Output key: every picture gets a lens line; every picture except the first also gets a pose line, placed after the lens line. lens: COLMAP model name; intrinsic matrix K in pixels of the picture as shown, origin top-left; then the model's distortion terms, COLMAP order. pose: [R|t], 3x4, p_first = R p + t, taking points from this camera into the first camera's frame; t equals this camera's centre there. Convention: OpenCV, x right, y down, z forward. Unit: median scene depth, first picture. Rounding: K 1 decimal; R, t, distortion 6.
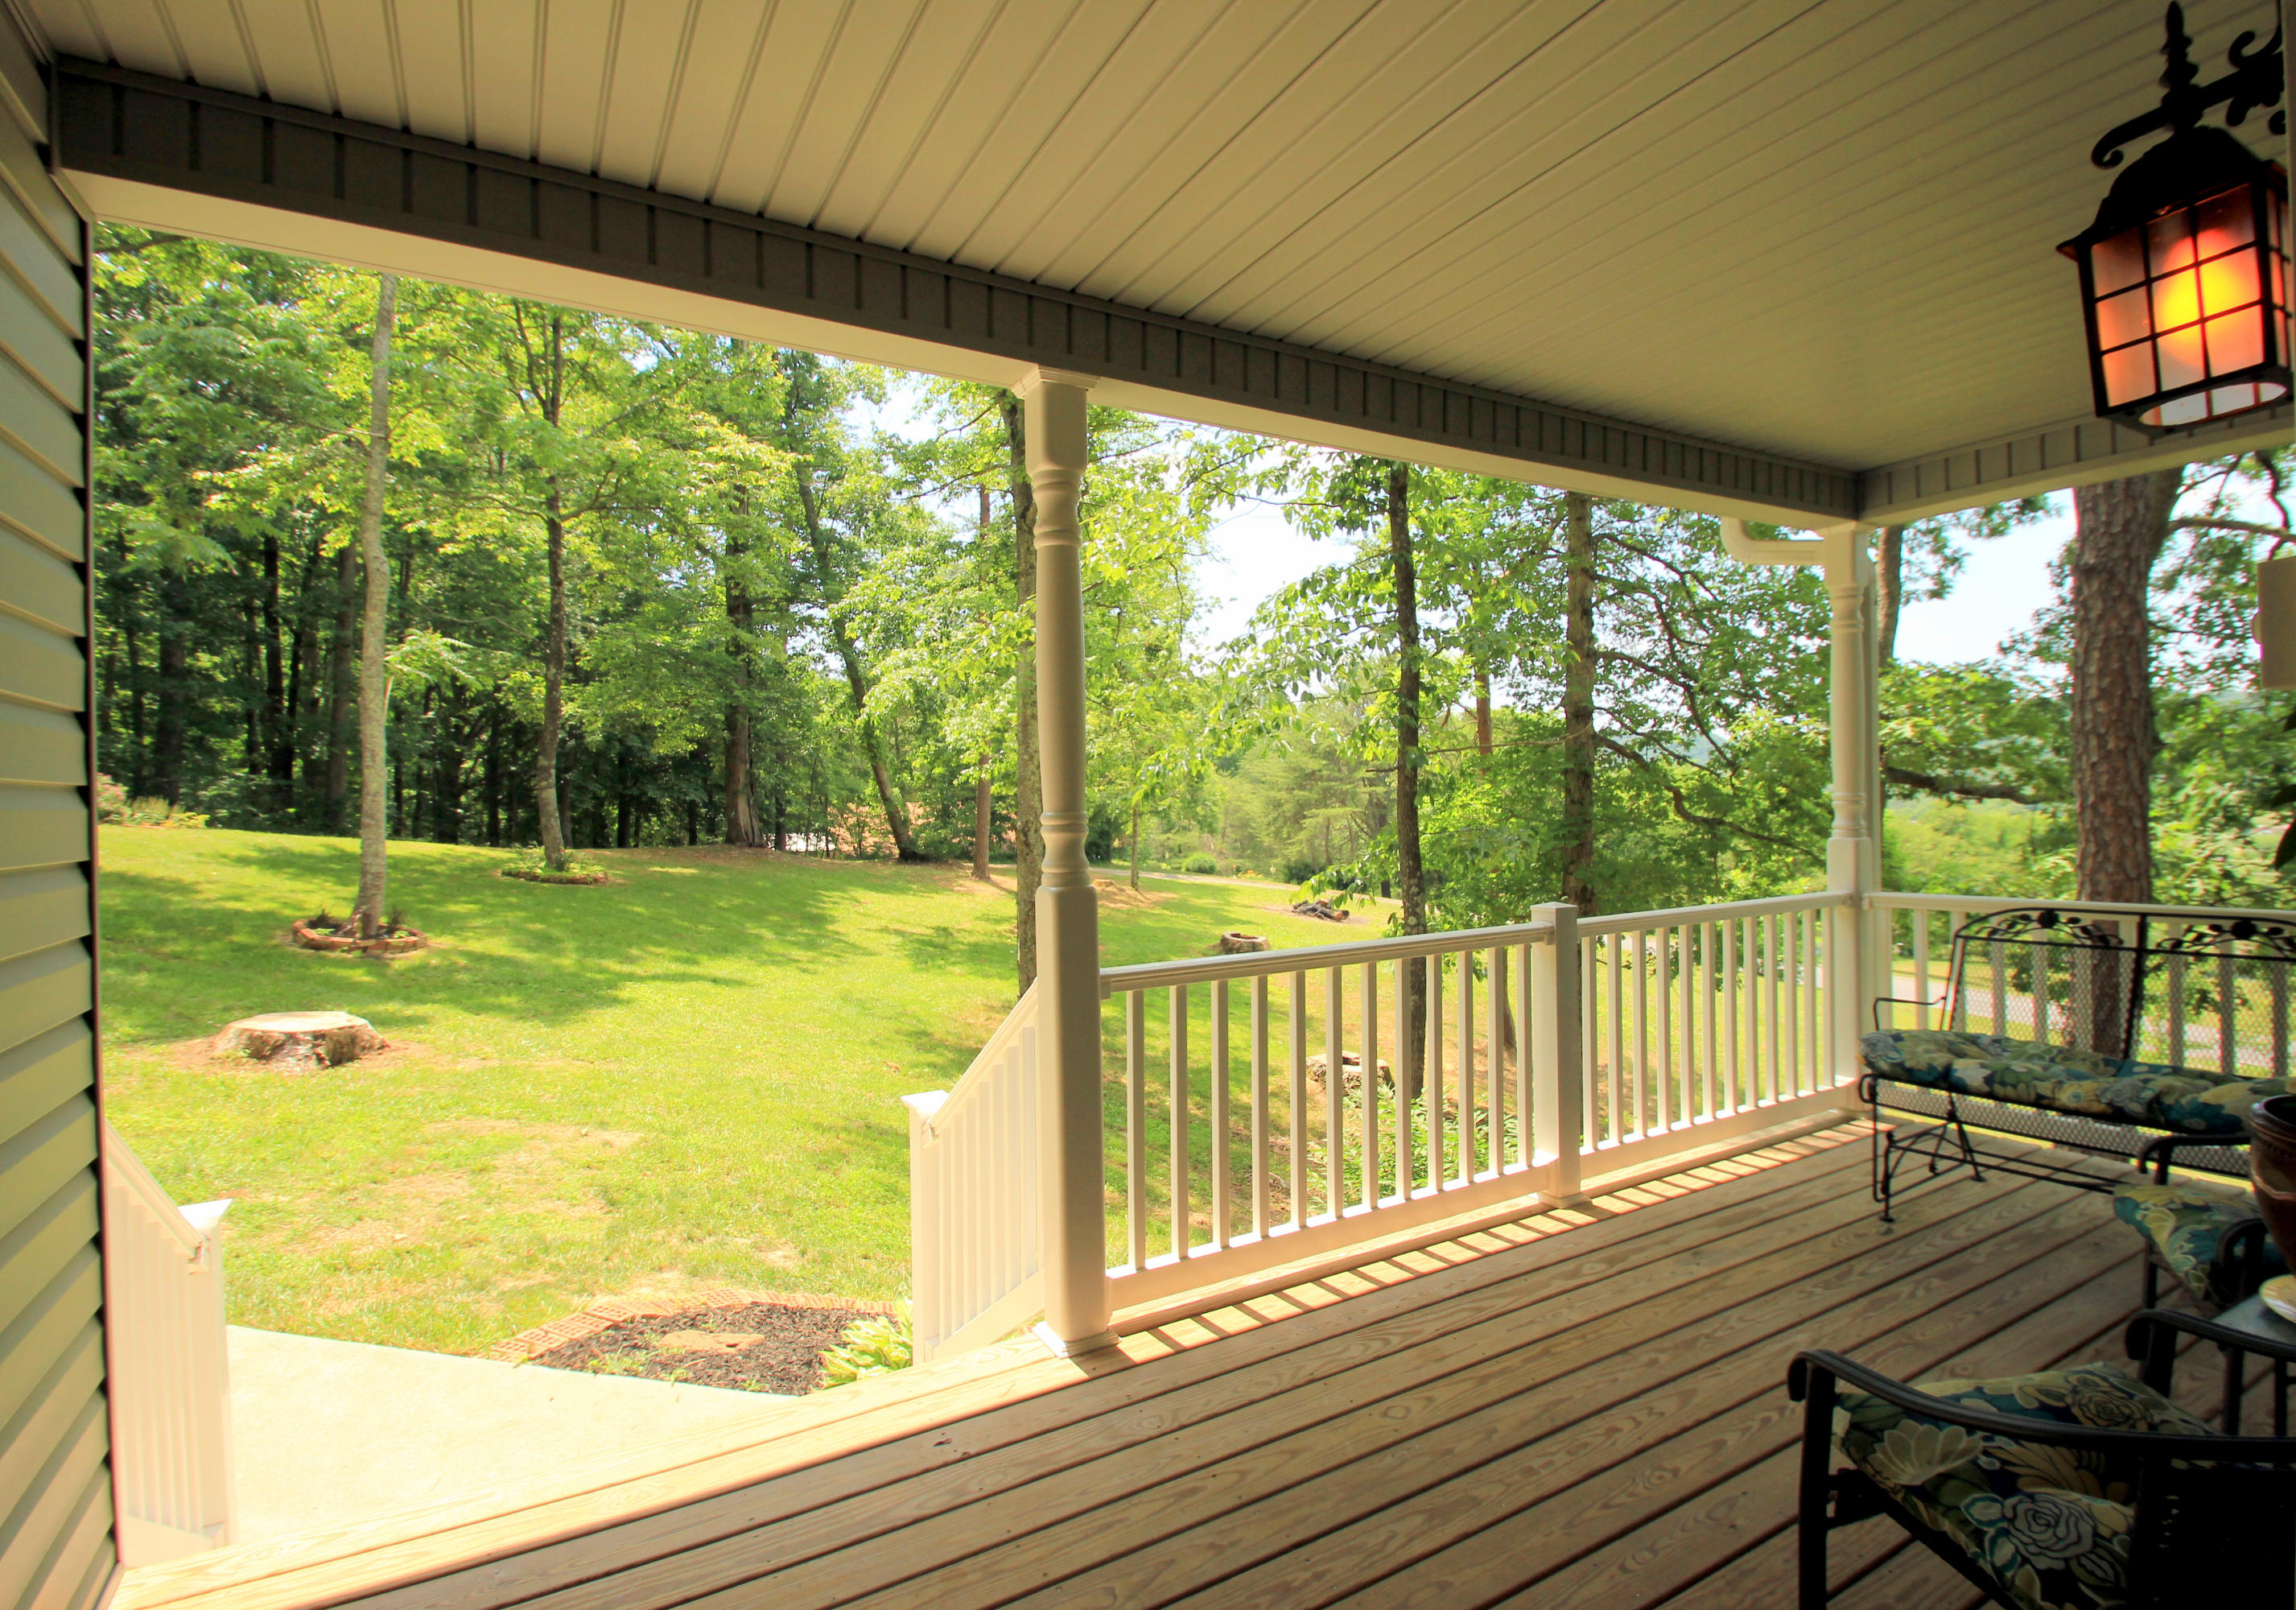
lens RADIAL K [[1125.4, 0, 1148.0], [0, 1125.4, 805.0], [0, 0, 1]] dist [-0.001224, -0.000320]
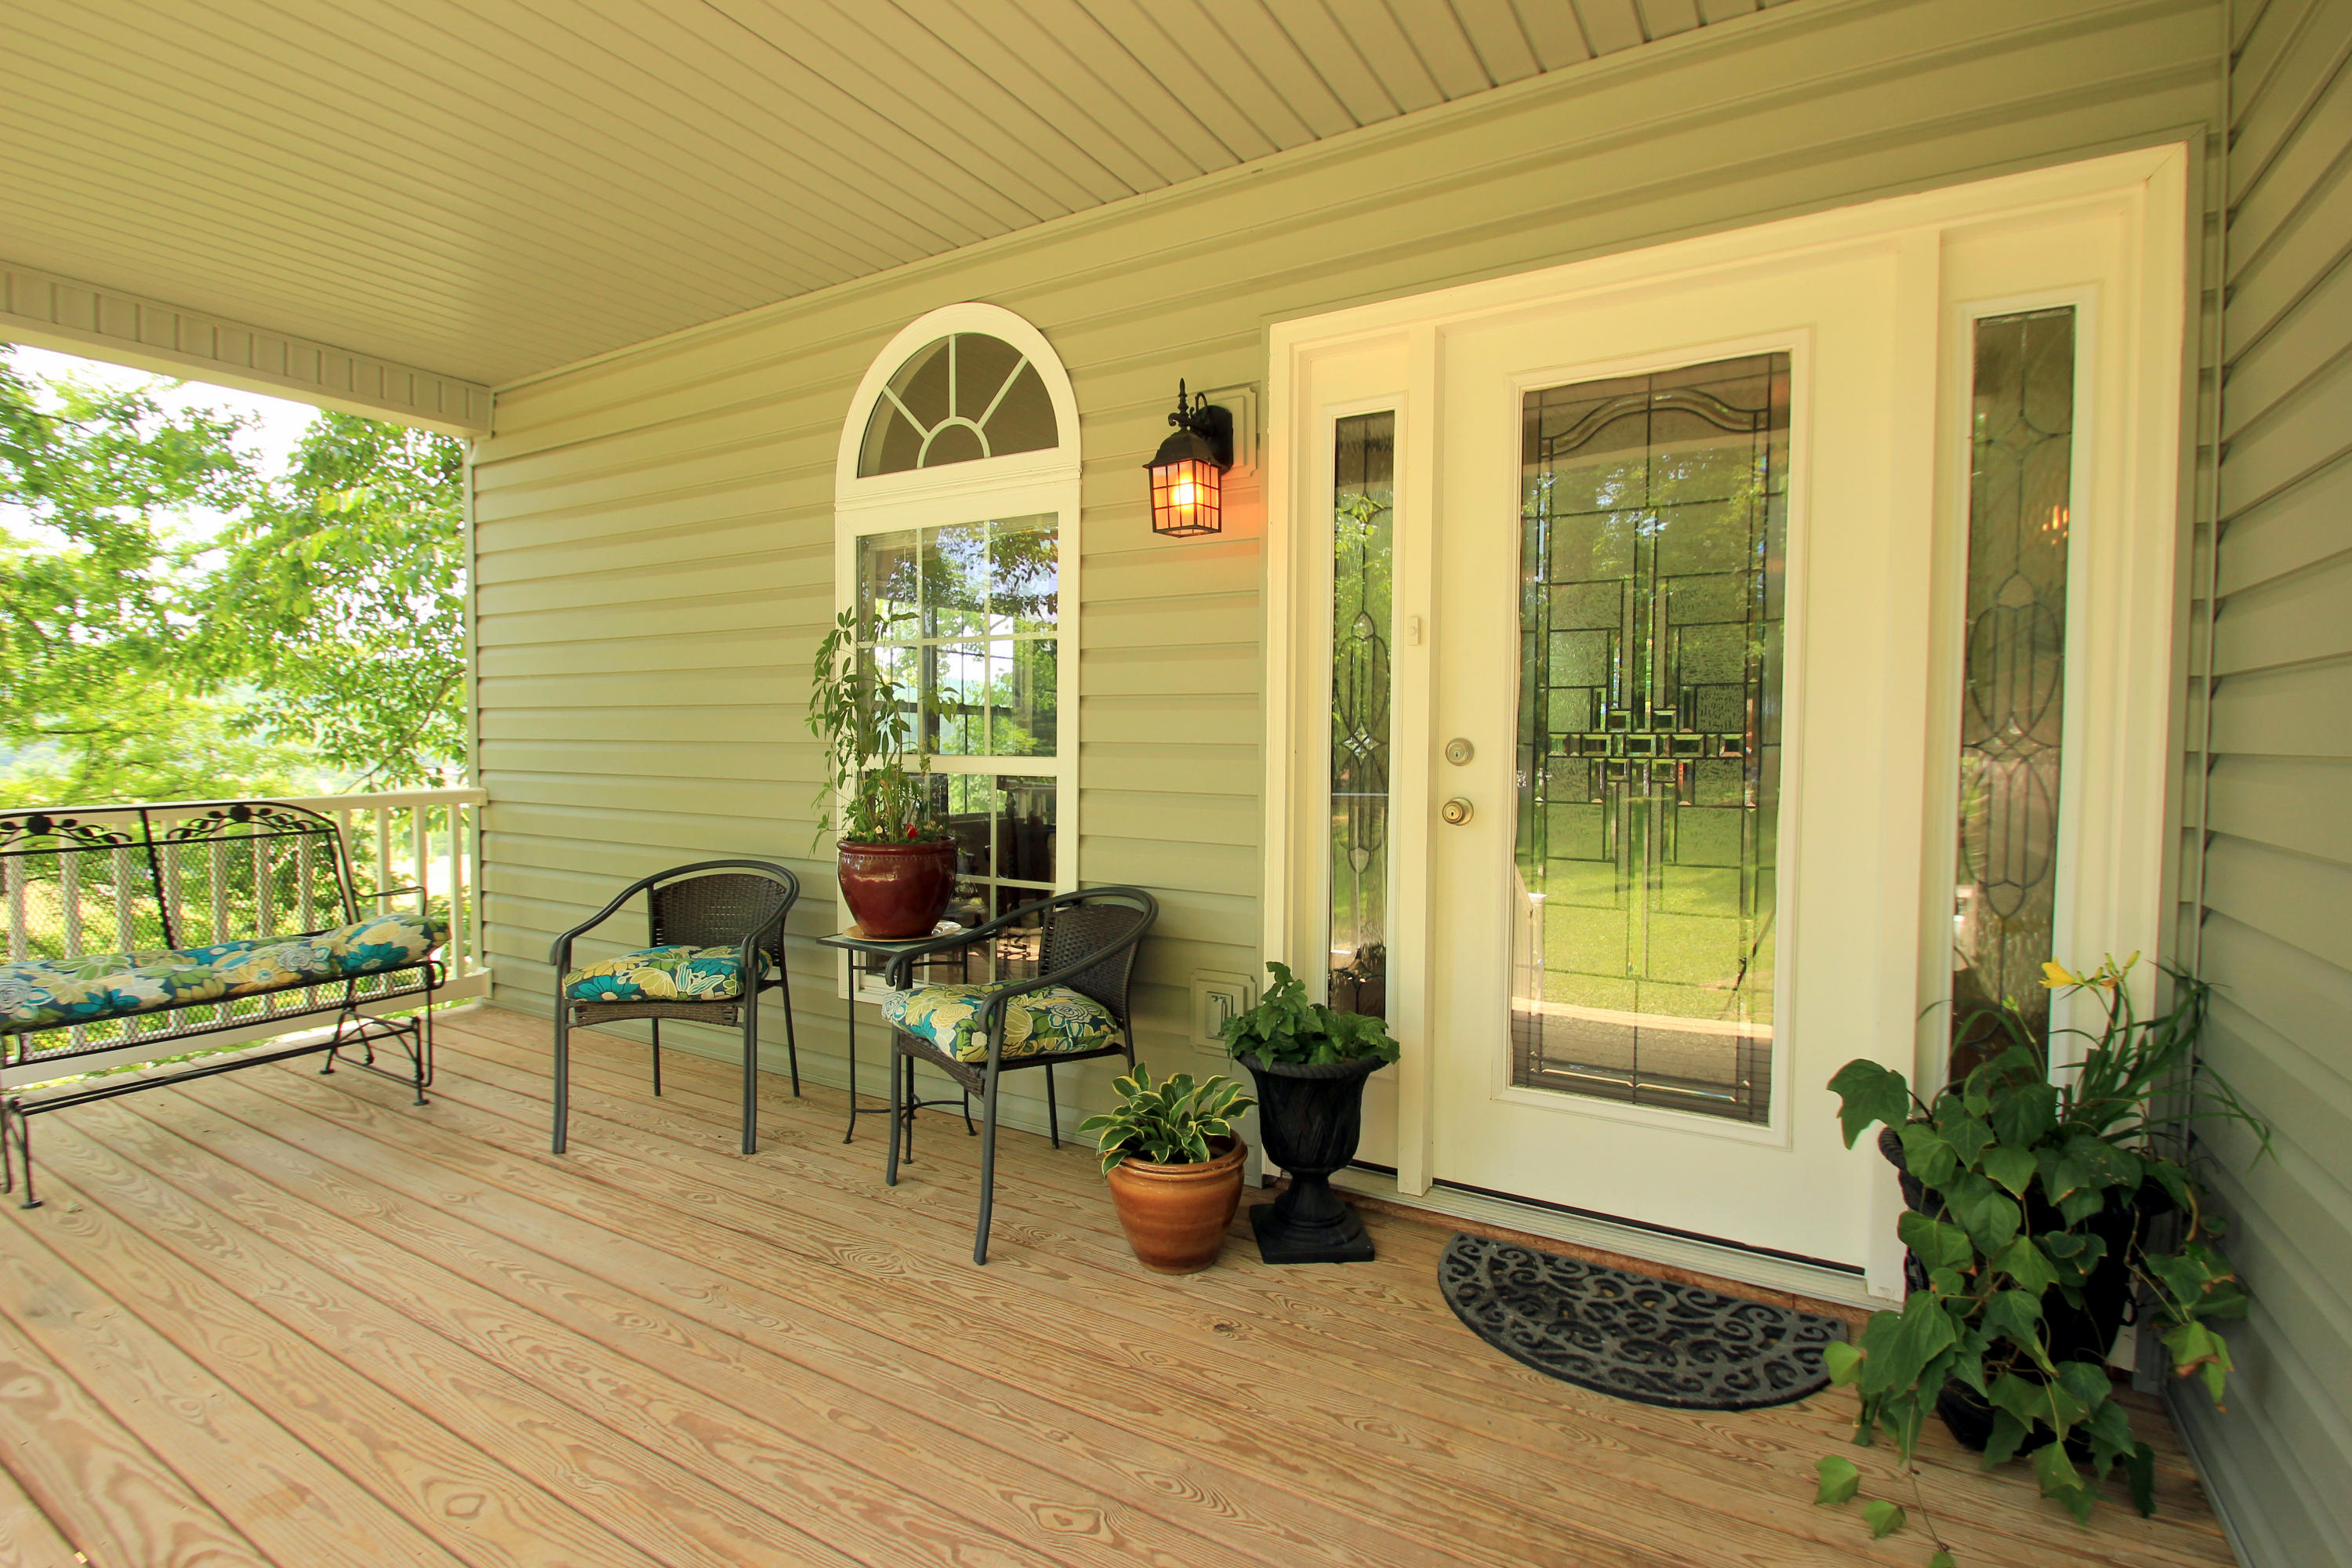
lens RADIAL K [[1099.9, 0, 1176.0], [0, 1099.9, 784.0], [0, 0, 1]] dist [-0.000182, -0.000098]
pose [[-0.473282, -0.019642, 0.880692, -0.462499], [0.002651, 0.999715, 0.023721, 0.061223], [-0.880907, 0.013562, -0.473095, 0.739691]]
